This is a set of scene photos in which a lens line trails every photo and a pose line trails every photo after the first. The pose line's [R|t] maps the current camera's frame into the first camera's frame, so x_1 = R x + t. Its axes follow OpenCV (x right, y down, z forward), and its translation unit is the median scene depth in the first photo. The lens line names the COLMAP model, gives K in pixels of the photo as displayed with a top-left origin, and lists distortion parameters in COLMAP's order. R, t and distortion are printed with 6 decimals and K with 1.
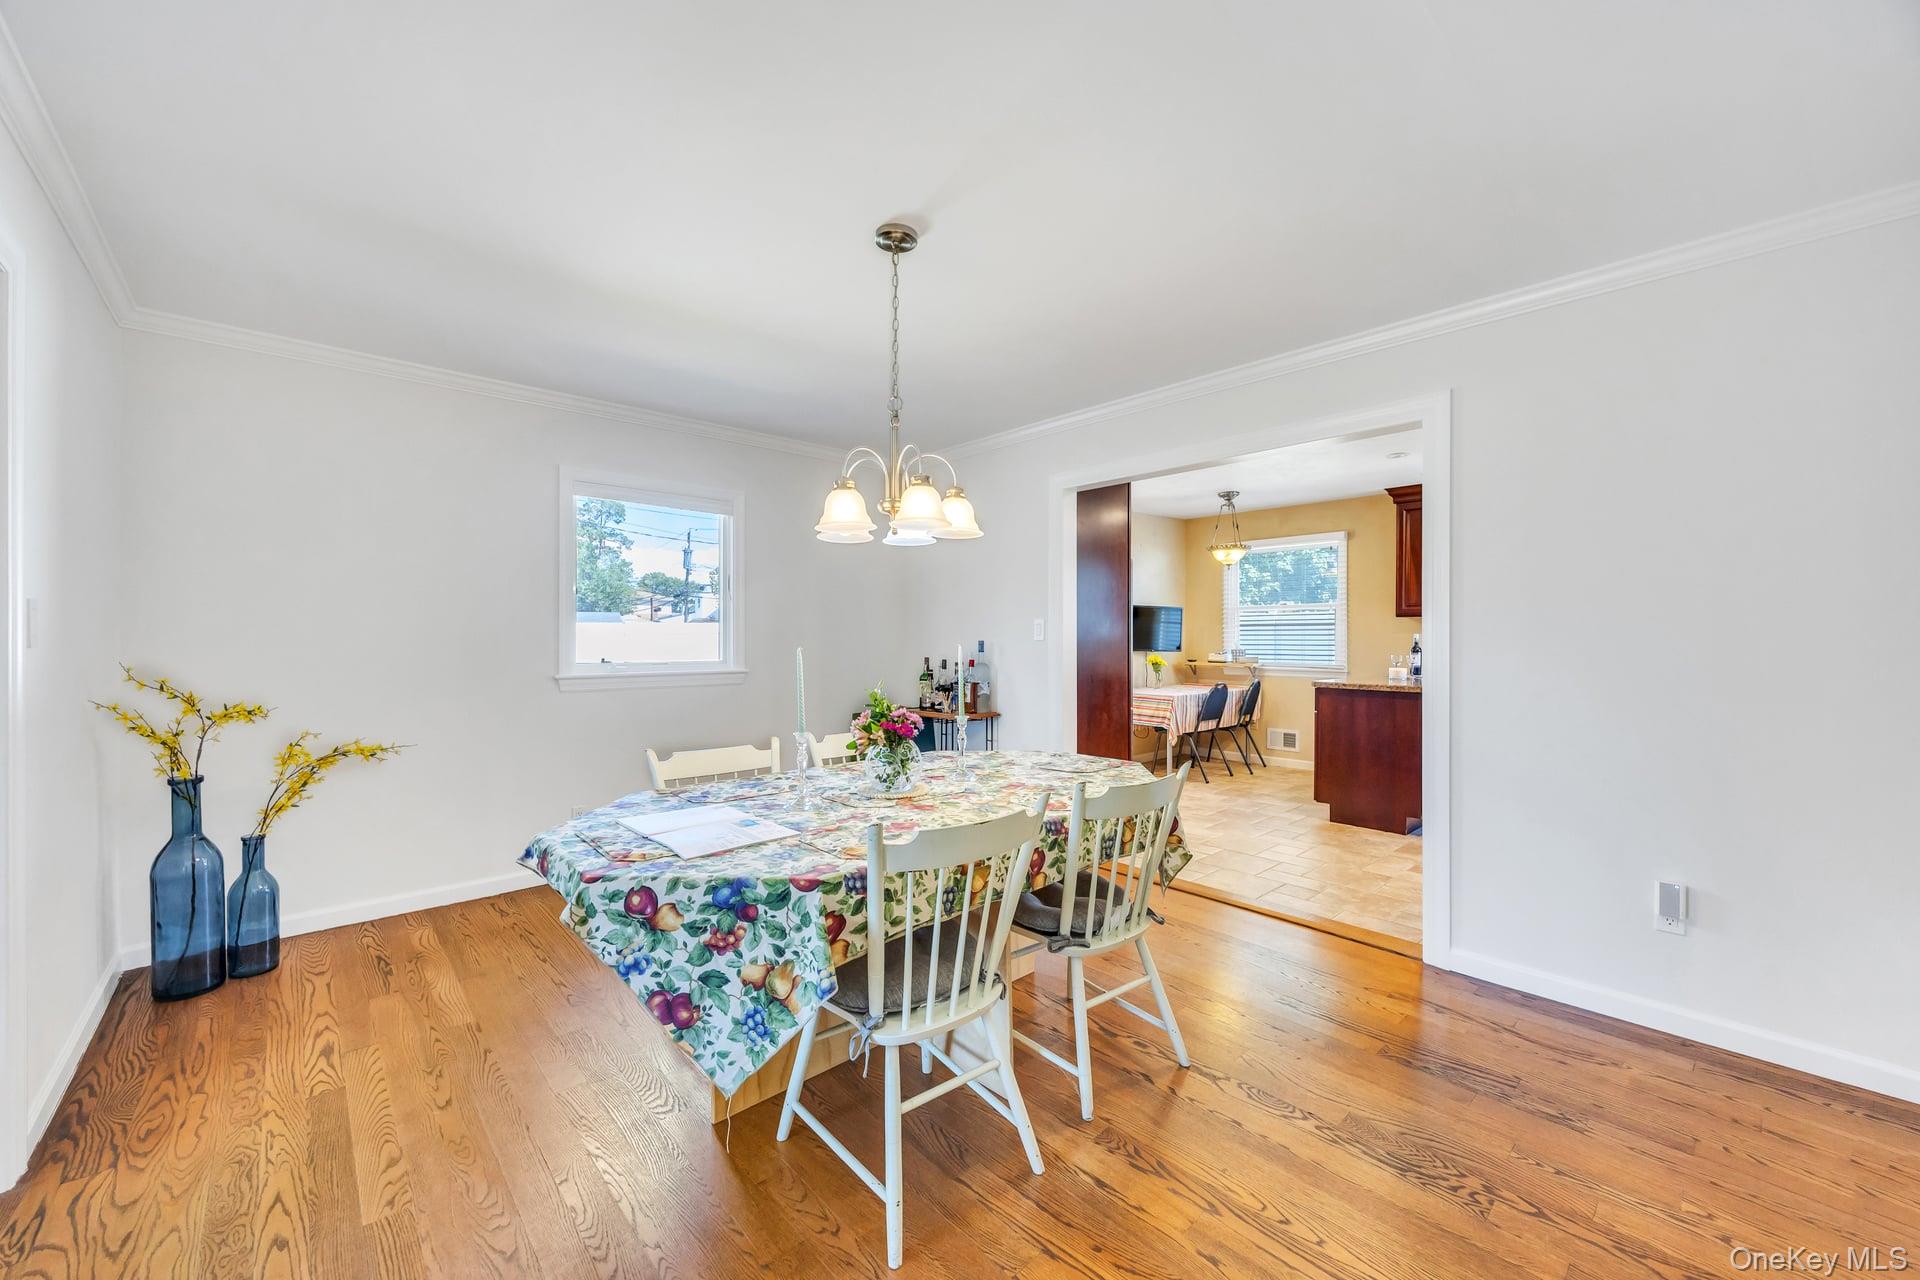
lens RADIAL K [[739.9, 0, 951.3], [0, 739.9, 641.8], [0, 0, 1]] dist [-0.002124, -0.000433]
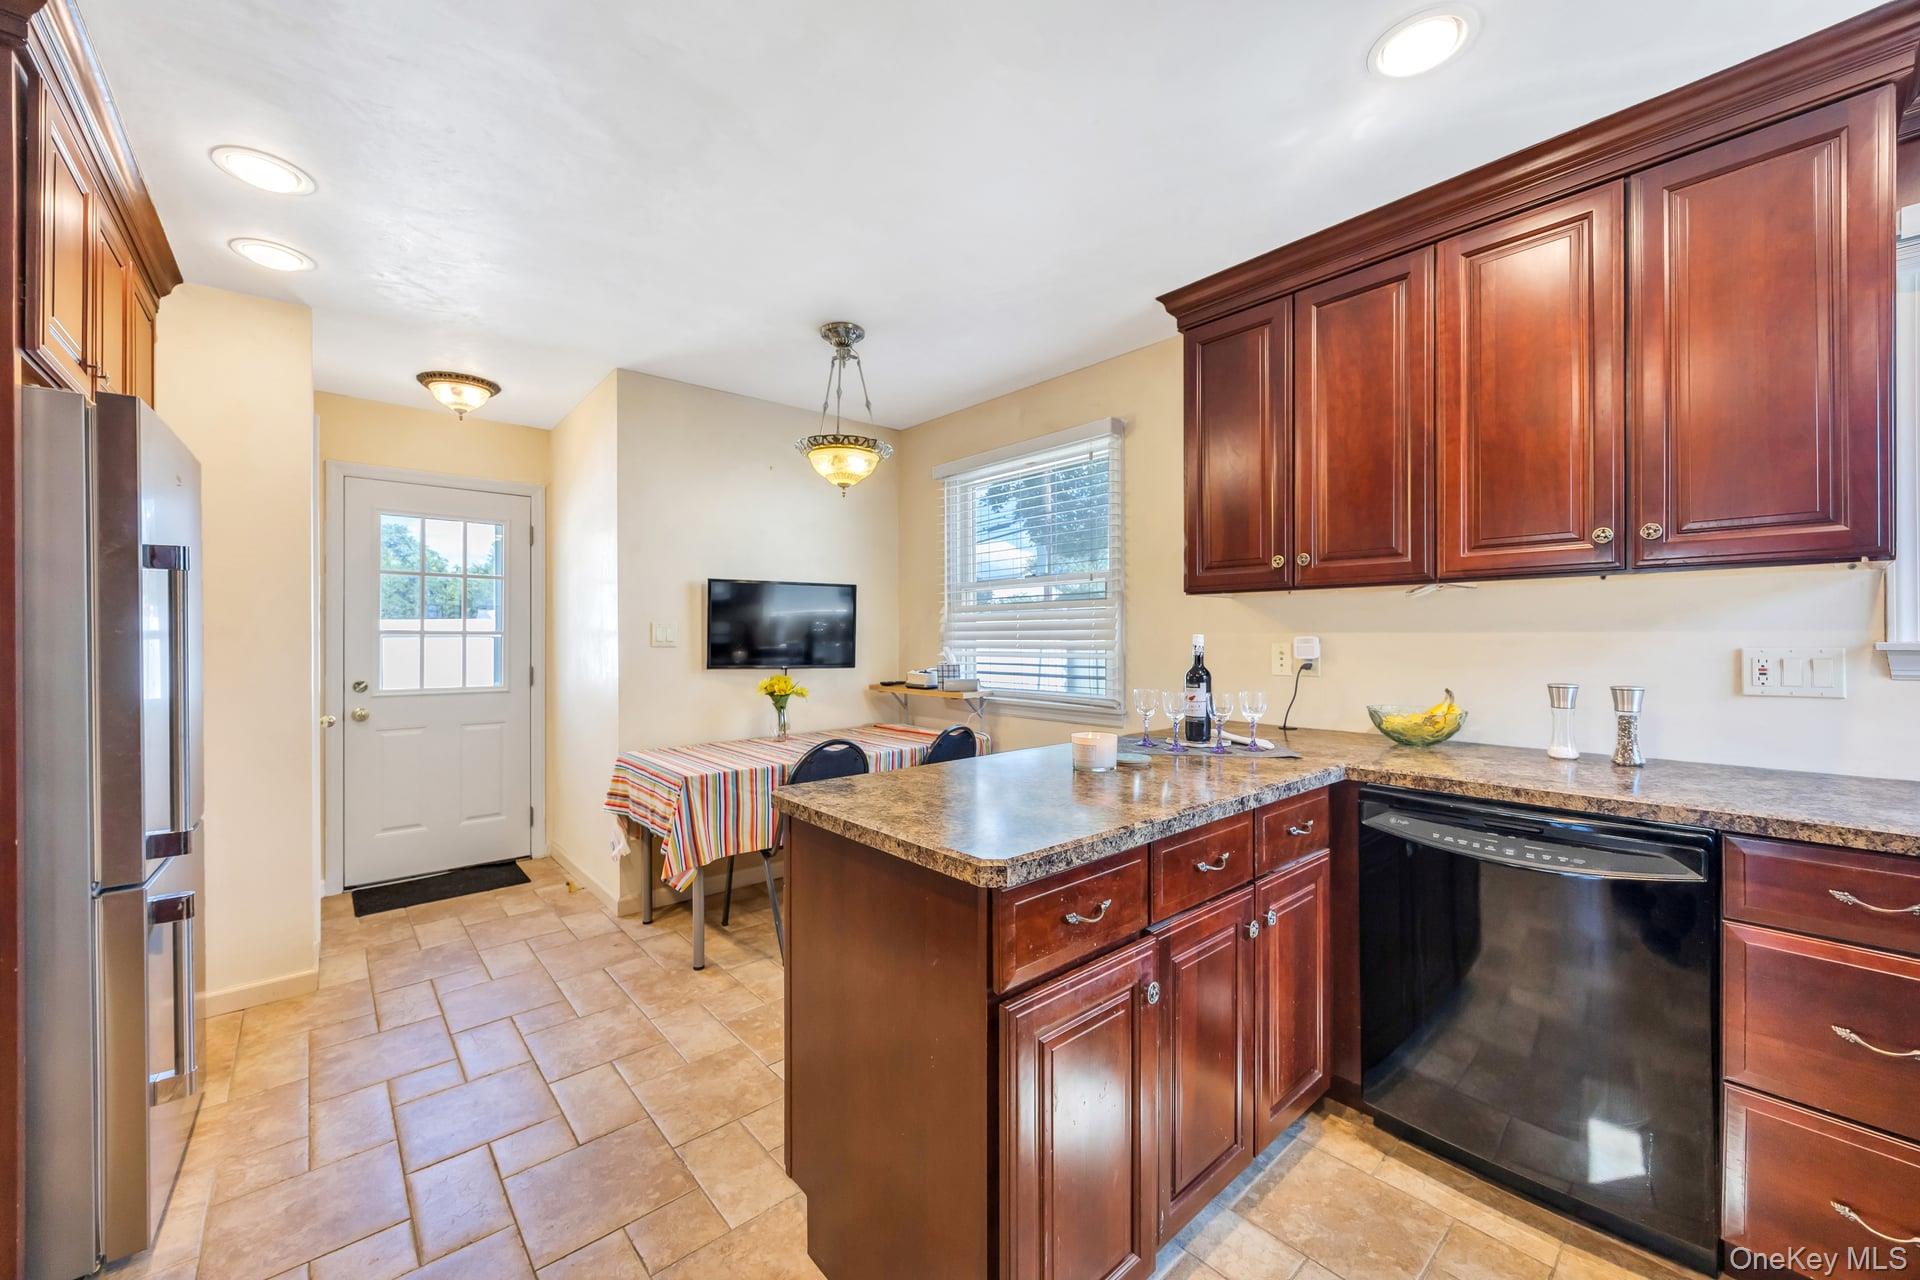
lens RADIAL K [[739.9, 0, 962.6], [0, 739.9, 633.5], [0, 0, 1]] dist [-0.002124, -0.000433]
pose [[0.999899, -0.006510, 0.012624, 0.498147], [0.006491, 0.999978, 0.001539, -0.012985], [-0.012634, -0.001457, 0.999919, 0.608483]]
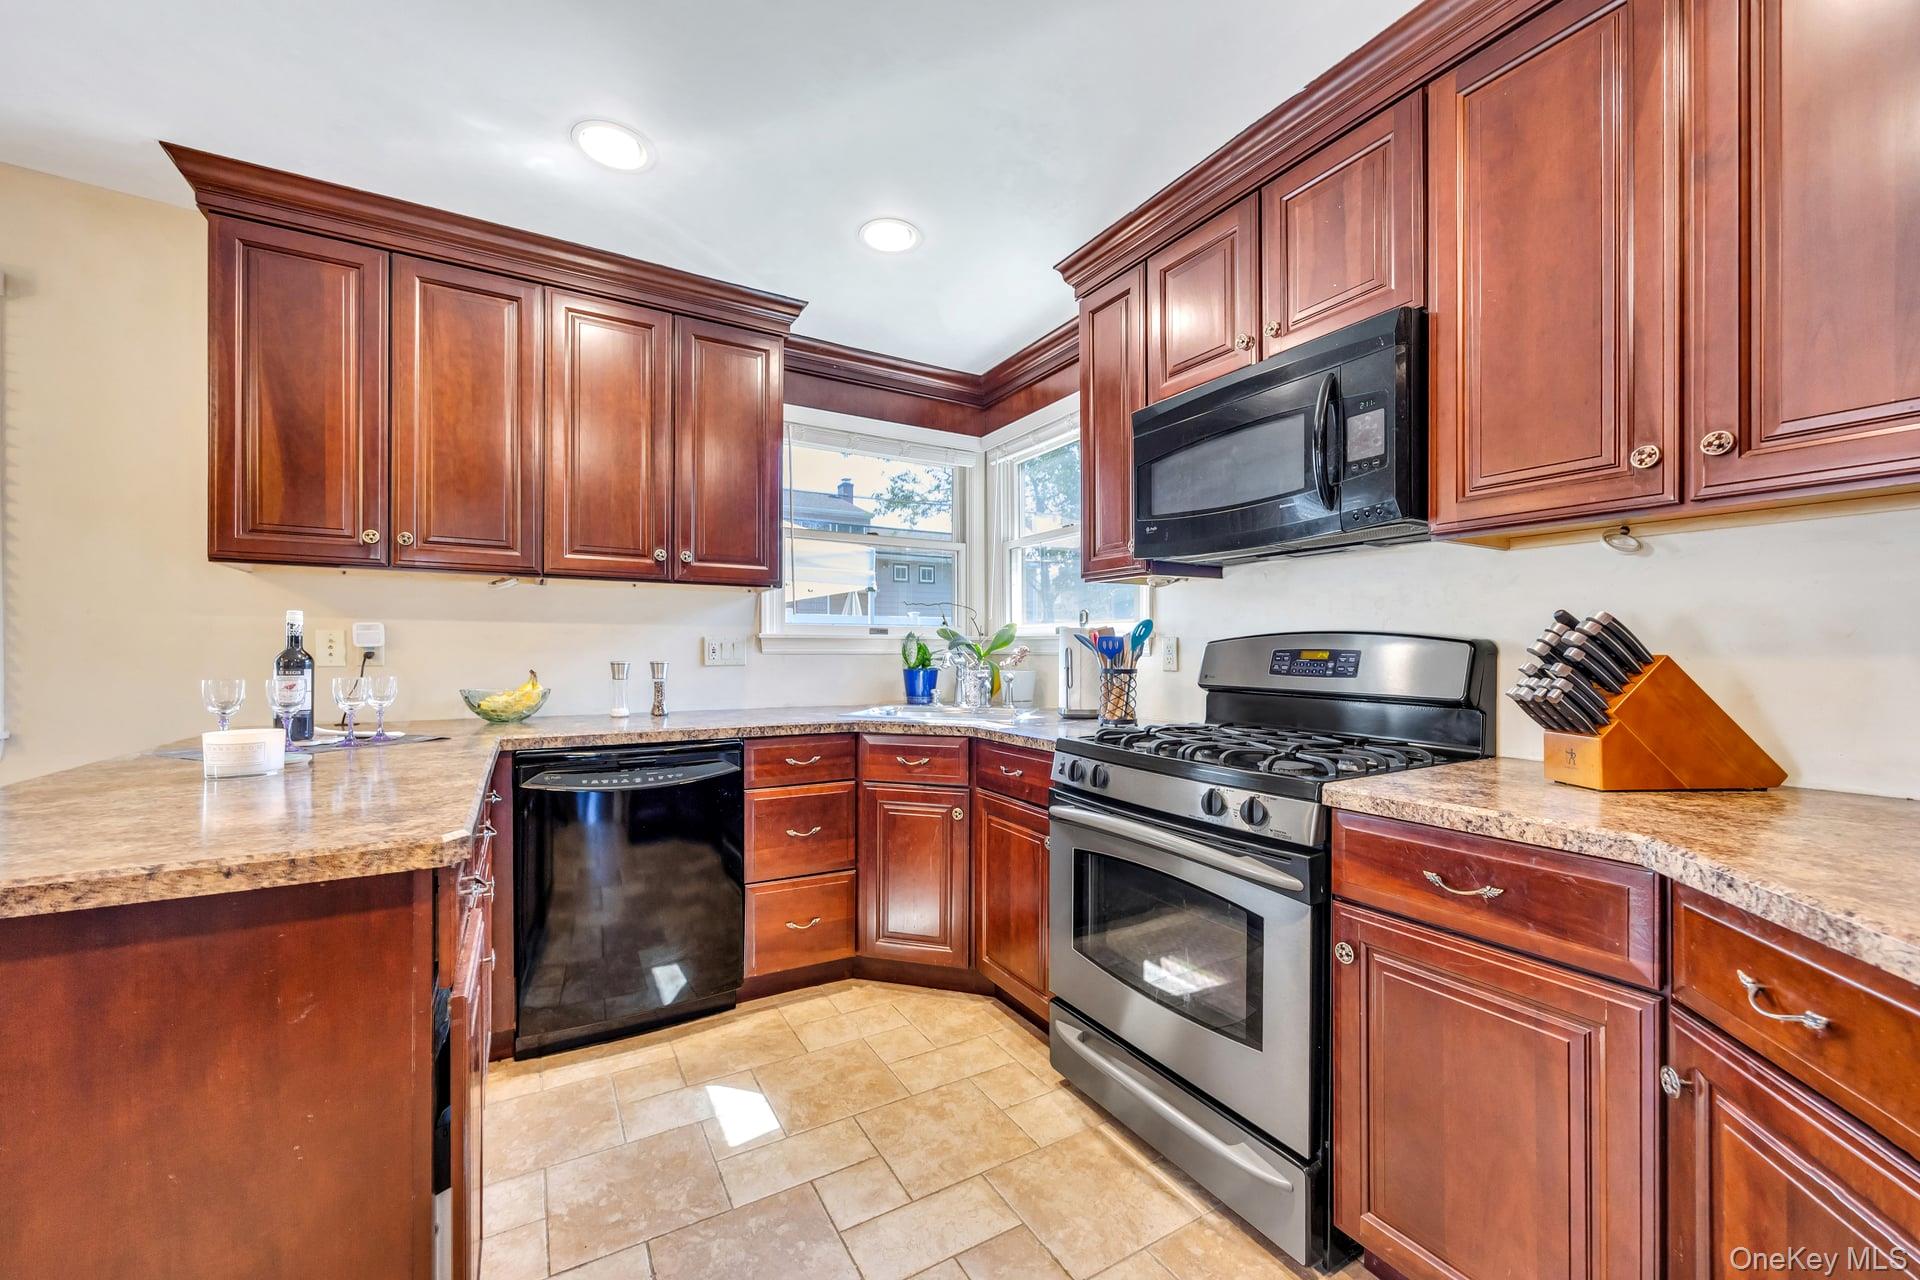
lens RADIAL K [[739.9, 0, 957.9], [0, 739.9, 649.5], [0, 0, 1]] dist [-0.002124, -0.000433]
pose [[0.179393, 0.000948, 0.983777, 0.364302], [-0.006804, 0.999977, 0.000277, 0.003853], [-0.983754, -0.006743, 0.179395, 0.657651]]
